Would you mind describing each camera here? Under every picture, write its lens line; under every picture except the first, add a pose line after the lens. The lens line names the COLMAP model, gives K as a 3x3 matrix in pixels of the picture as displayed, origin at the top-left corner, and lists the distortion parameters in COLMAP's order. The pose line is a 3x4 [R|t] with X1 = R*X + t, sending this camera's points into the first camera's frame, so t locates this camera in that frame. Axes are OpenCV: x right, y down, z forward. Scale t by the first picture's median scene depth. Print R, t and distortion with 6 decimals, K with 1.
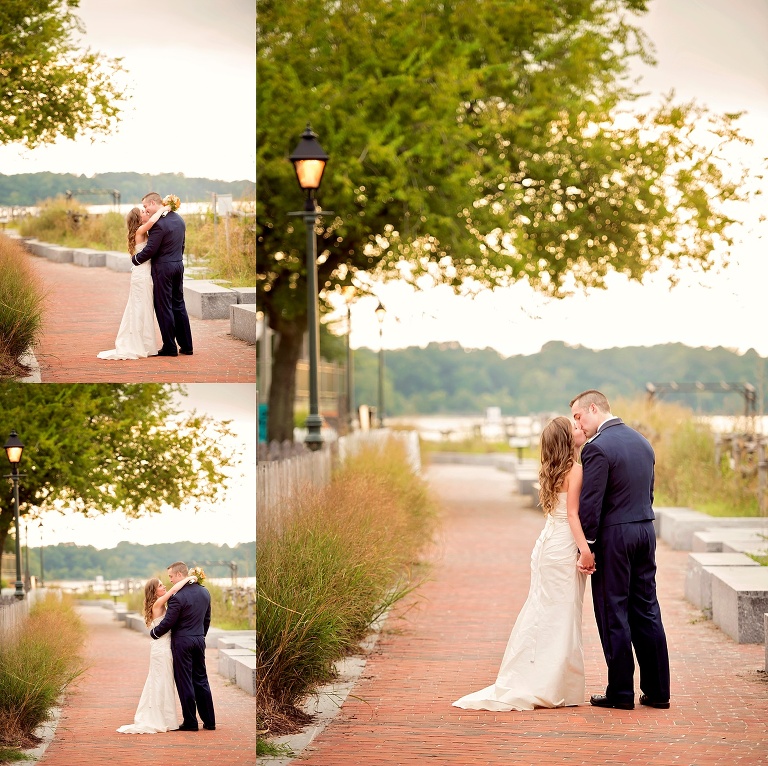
lens RADIAL K [[3819.2, 0, 384.9], [0, 3819.2, 379.5], [0, 0, 1]] dist [0.717197, 0.000000]
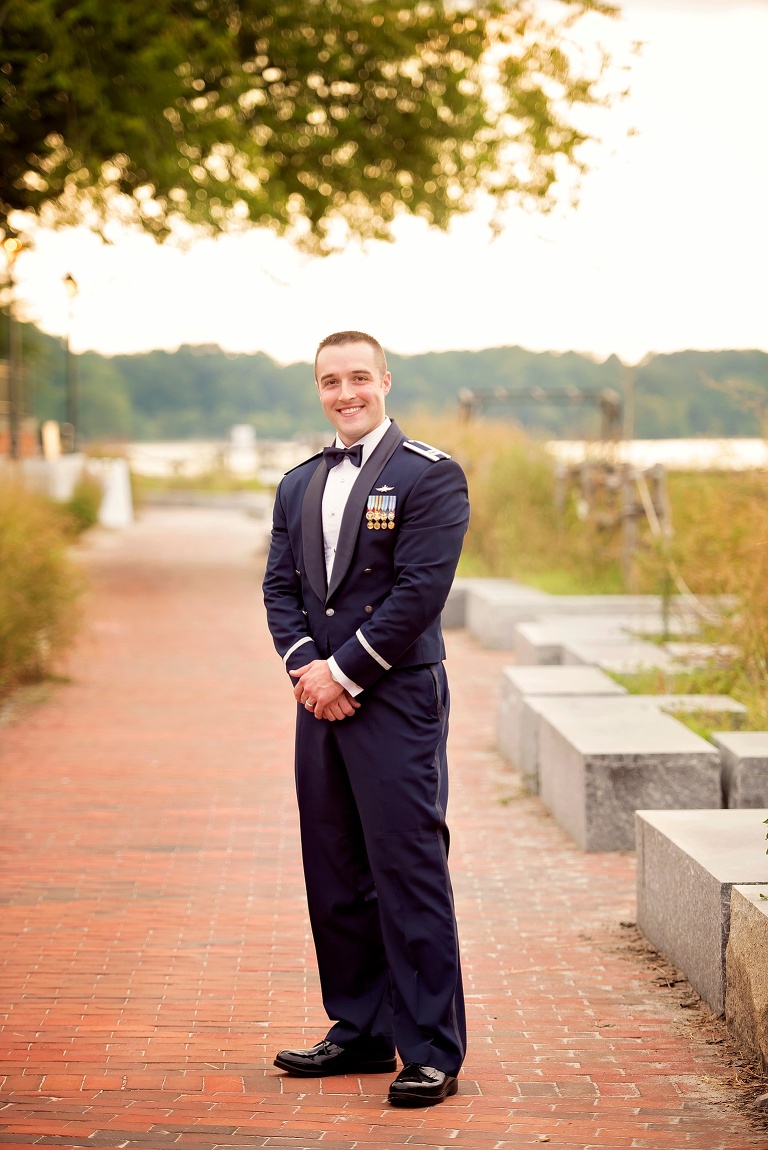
lens RADIAL K [[3897.3, 0, 380.9], [0, 3897.3, 575.5], [0, 0, 1]] dist [0.437374, 0.000000]
pose [[0.999351, 0.000173, 0.036015, 0.031988], [-0.001584, 0.999232, 0.039163, 0.007145], [-0.035980, -0.039195, 0.998584, 0.337116]]
